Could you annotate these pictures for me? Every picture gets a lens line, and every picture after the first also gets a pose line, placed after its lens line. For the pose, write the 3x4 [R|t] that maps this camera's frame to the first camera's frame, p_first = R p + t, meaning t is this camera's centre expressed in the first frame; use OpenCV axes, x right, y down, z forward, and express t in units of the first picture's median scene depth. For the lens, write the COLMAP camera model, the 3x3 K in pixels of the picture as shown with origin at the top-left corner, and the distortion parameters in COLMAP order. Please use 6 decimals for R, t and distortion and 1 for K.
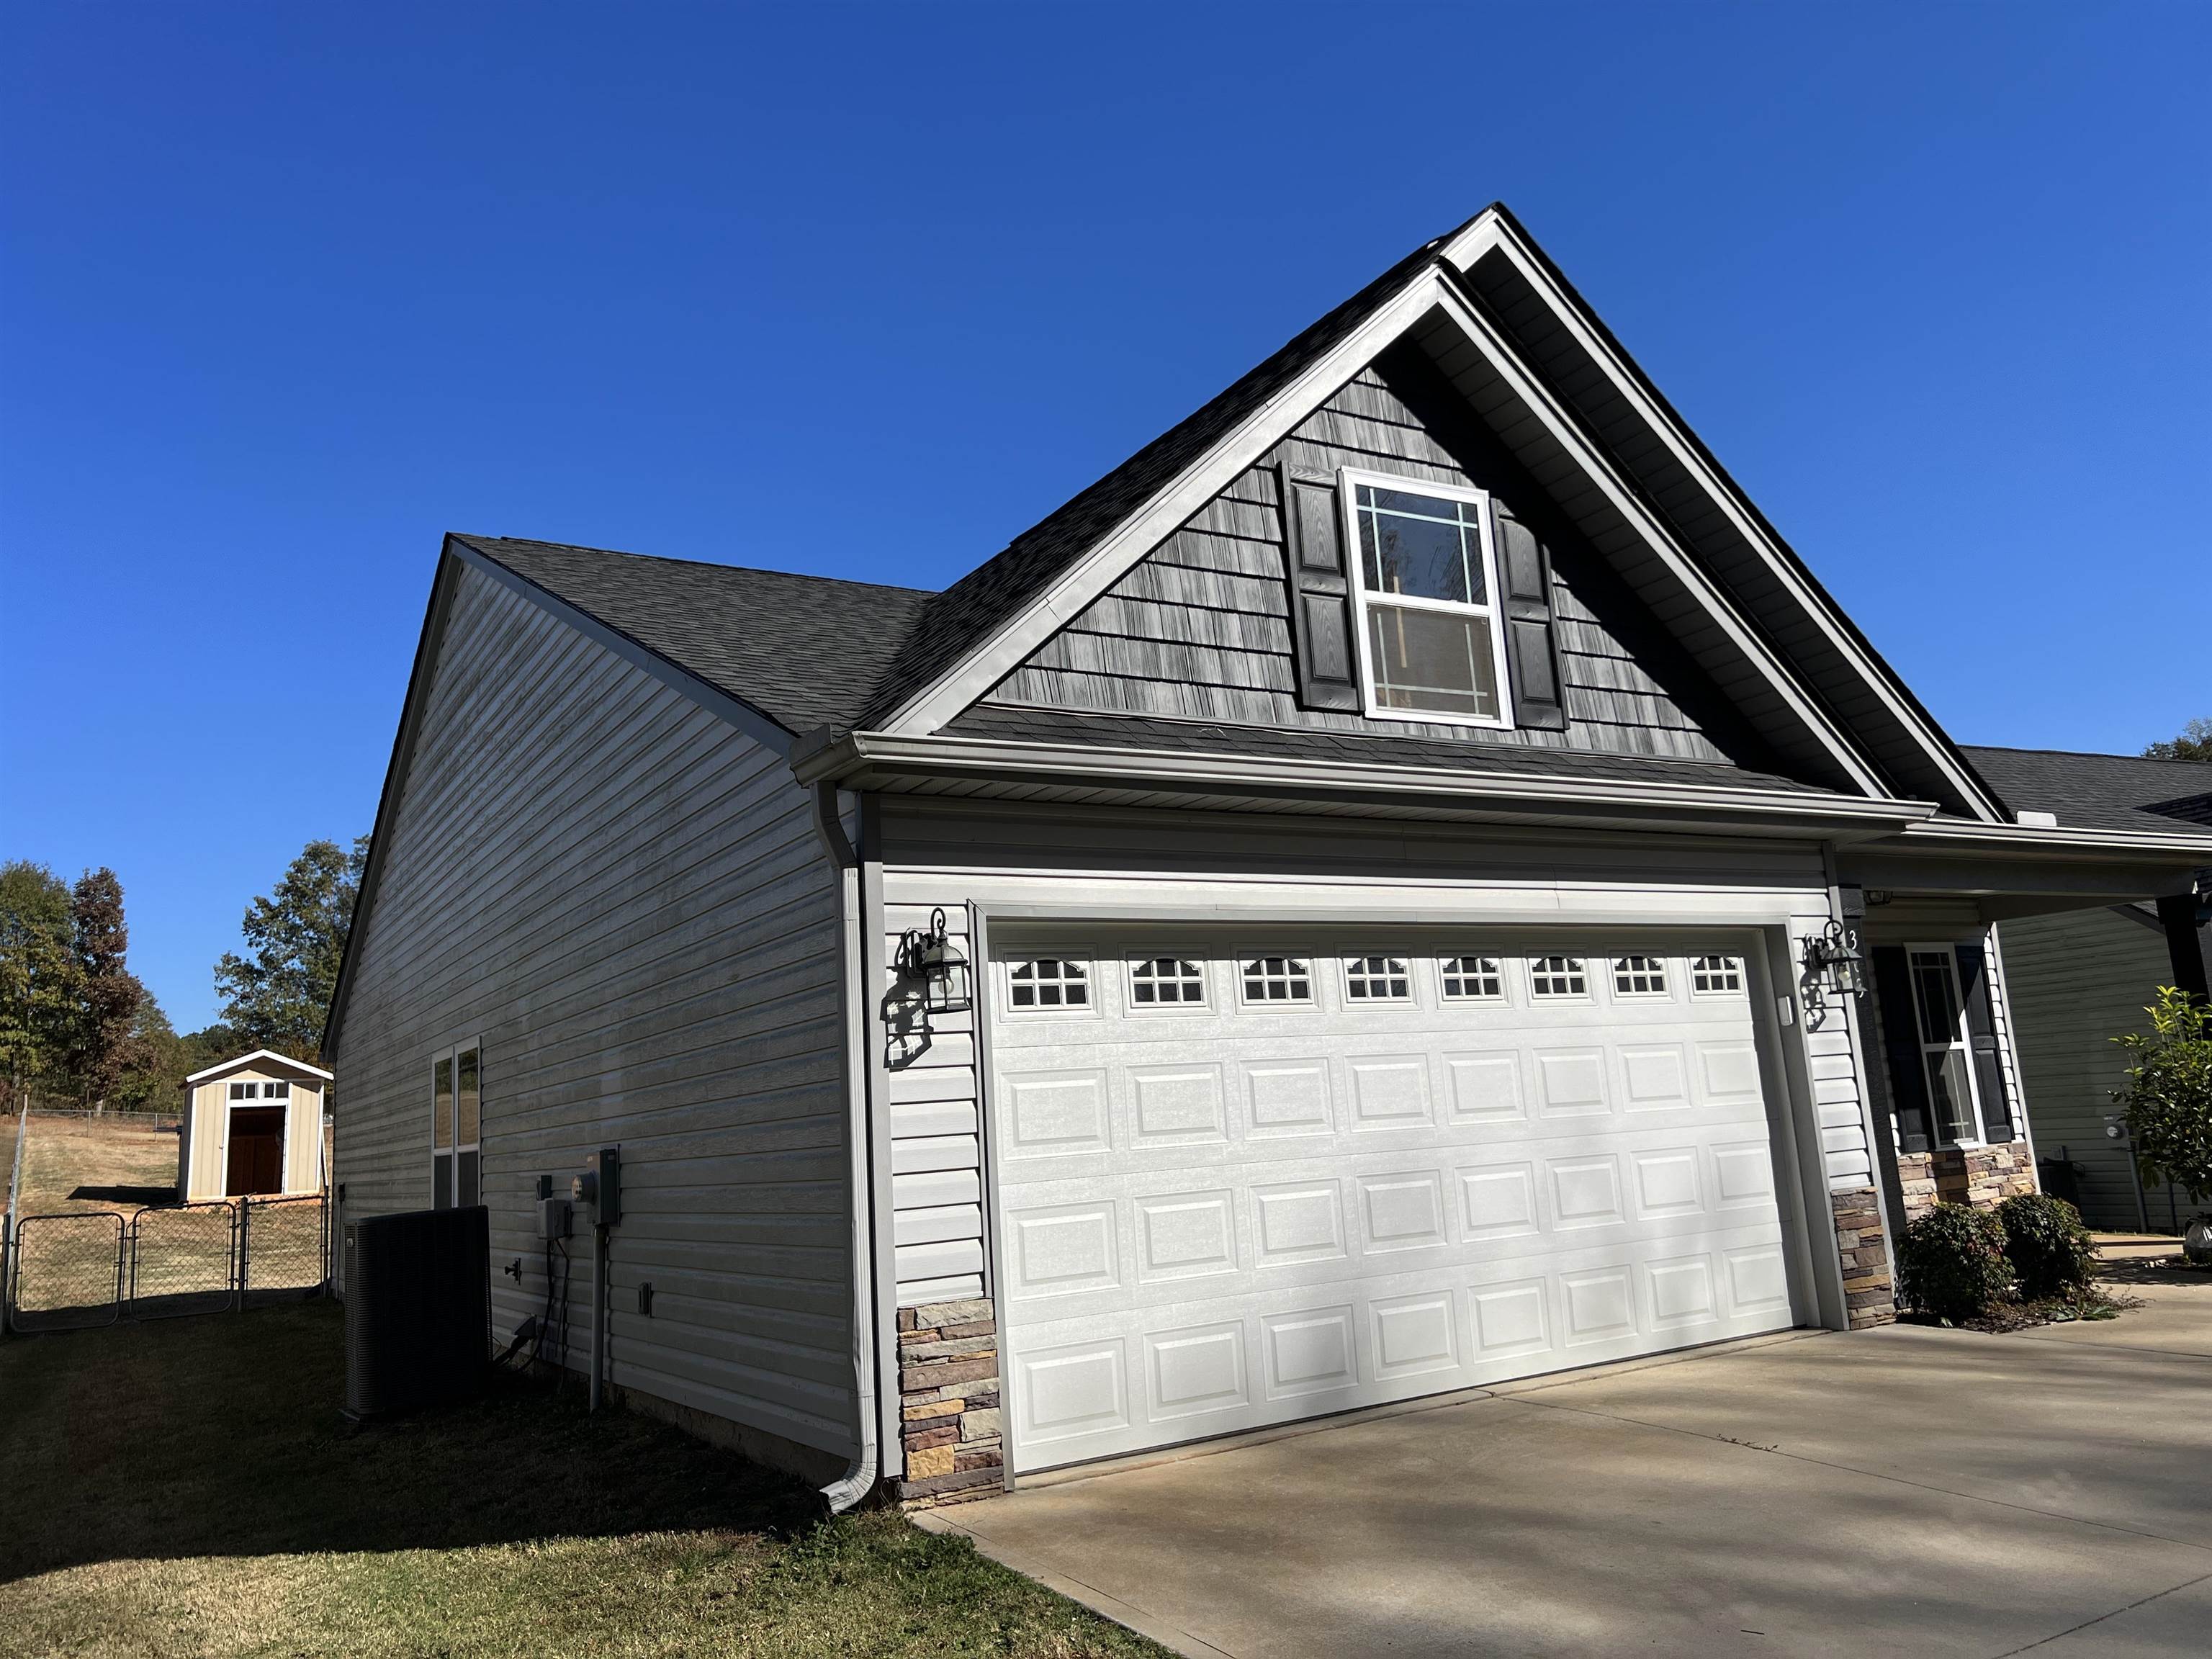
lens RADIAL K [[1663.4, 0, 1095.4], [0, 1663.4, 816.9], [0, 0, 1]] dist [0.073572, -0.101651]
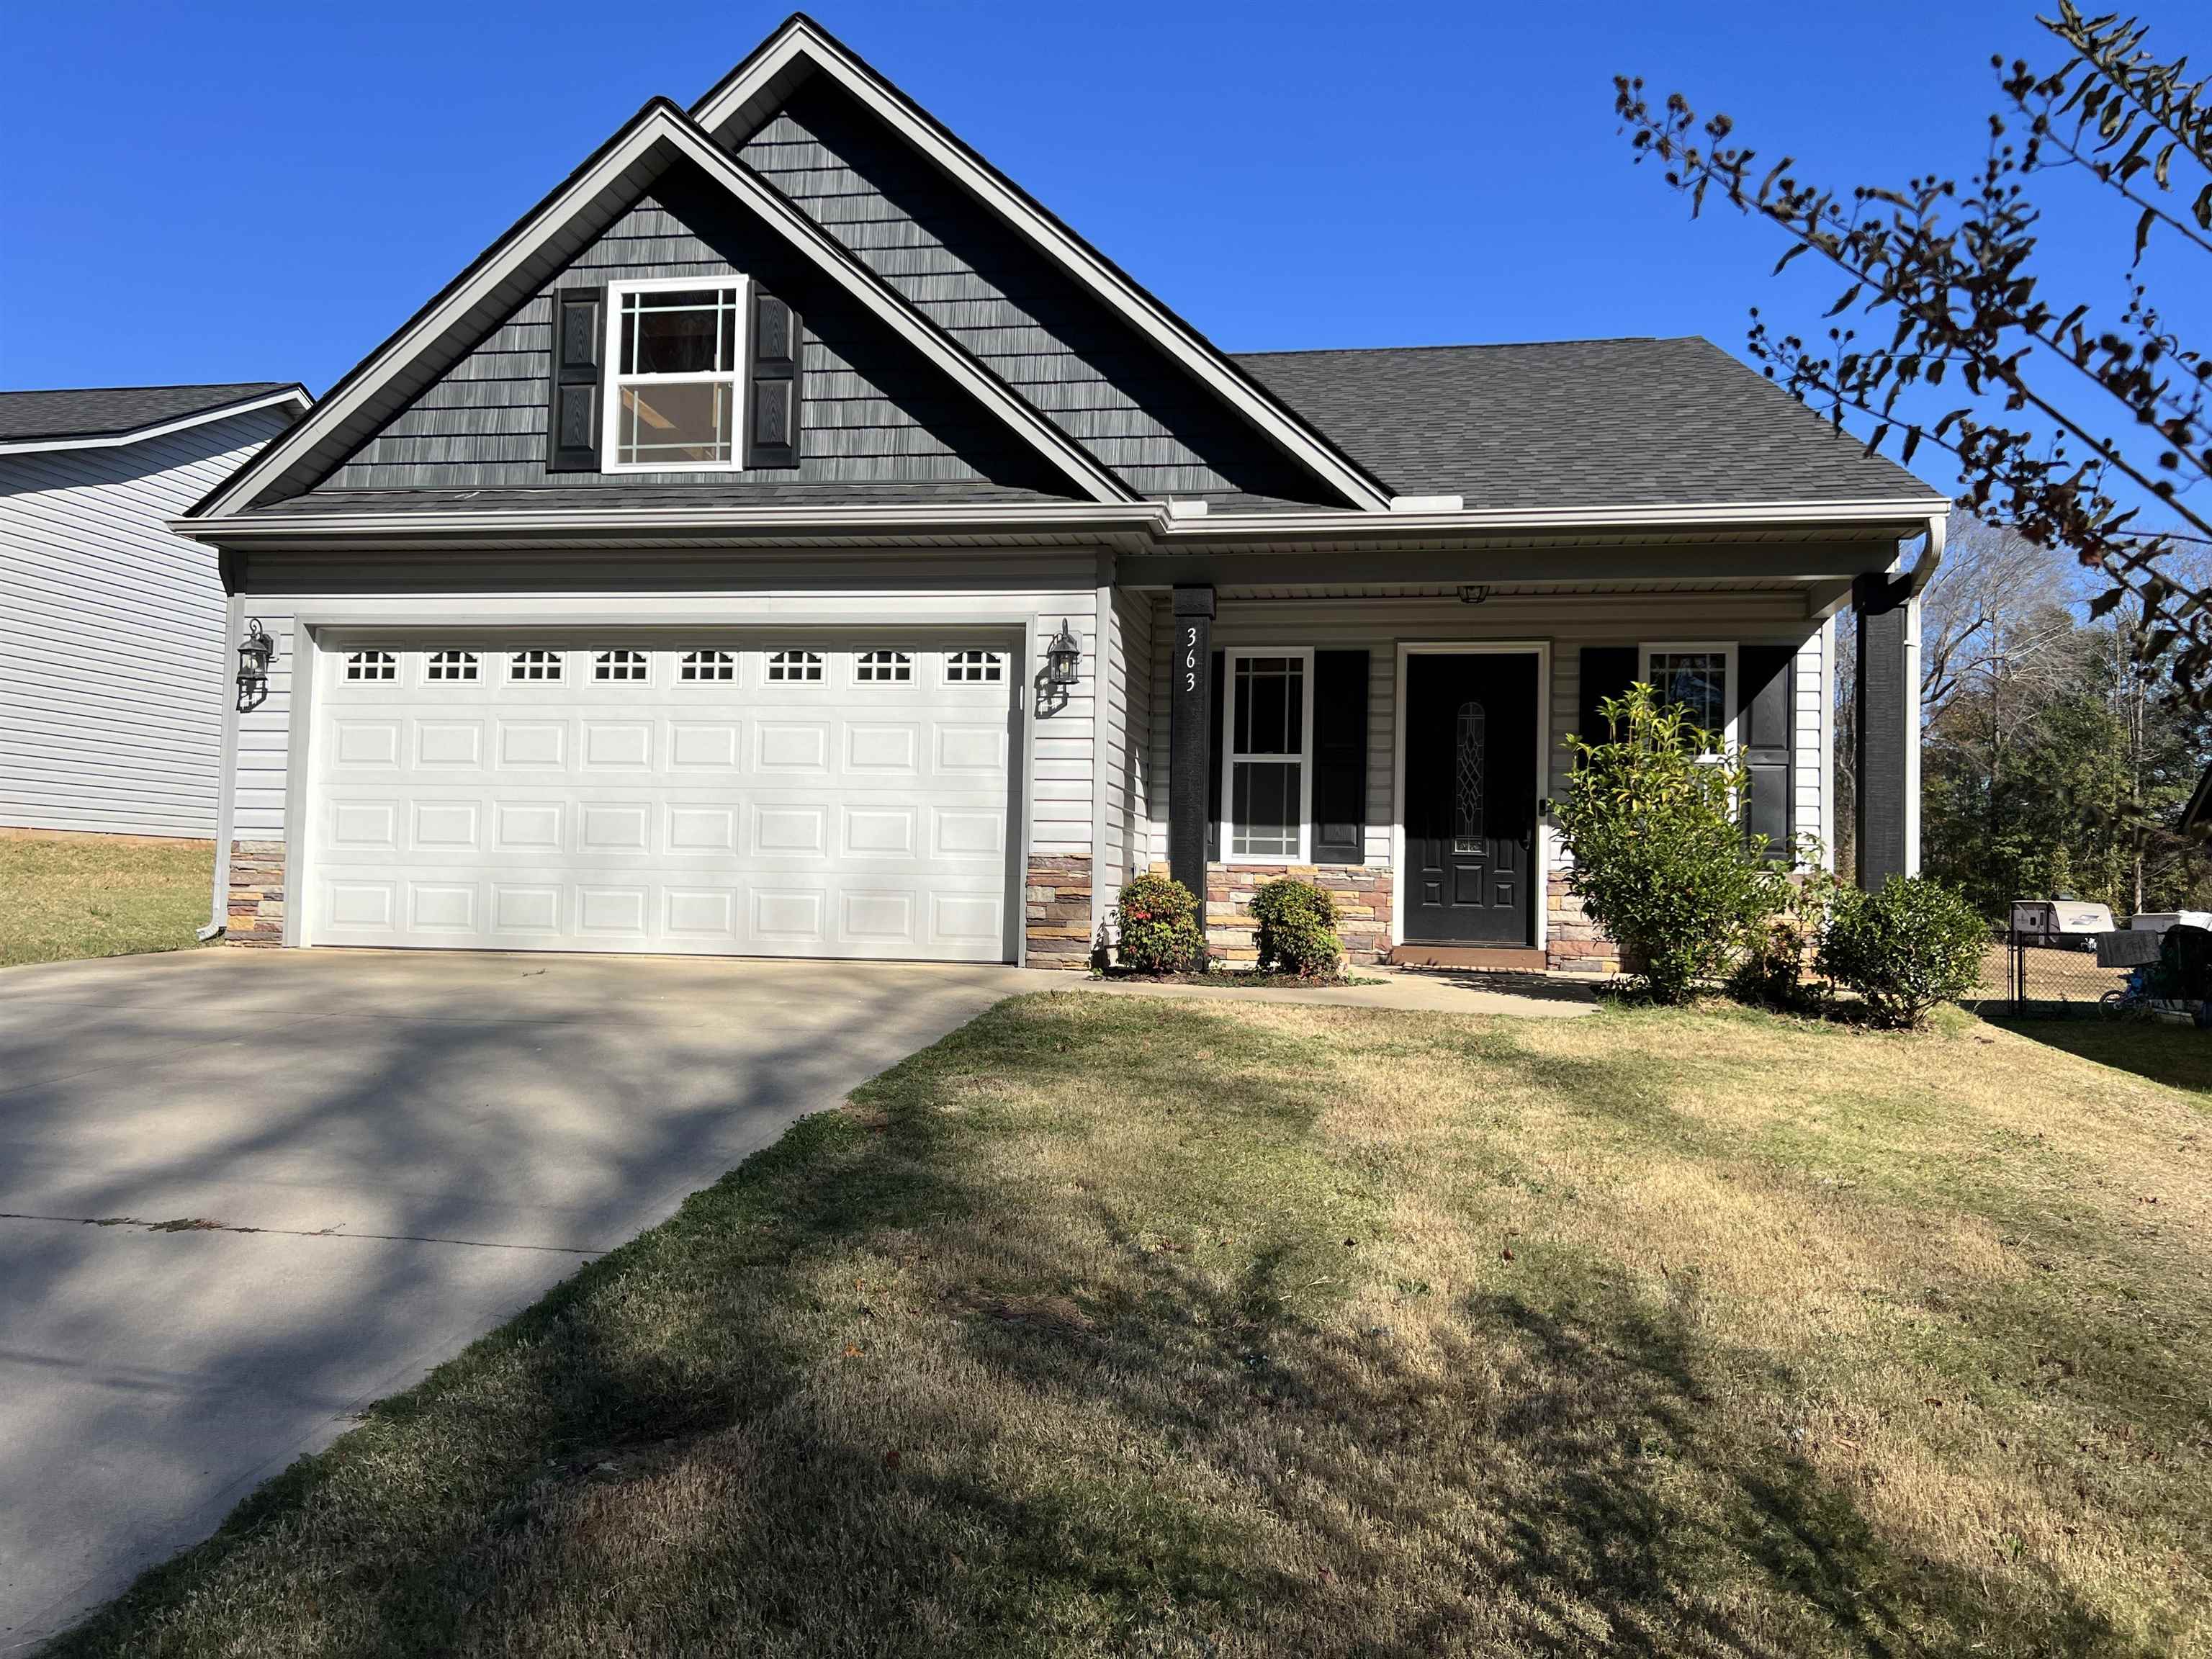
lens RADIAL K [[1663.4, 0, 1108.5], [0, 1663.4, 832.6], [0, 0, 1]] dist [0.073572, -0.101651]
pose [[0.748302, 0.057826, -0.660833, 1.225000], [0.047906, 0.988881, 0.140779, 0.050043], [0.661626, -0.137003, 0.737212, 0.193036]]
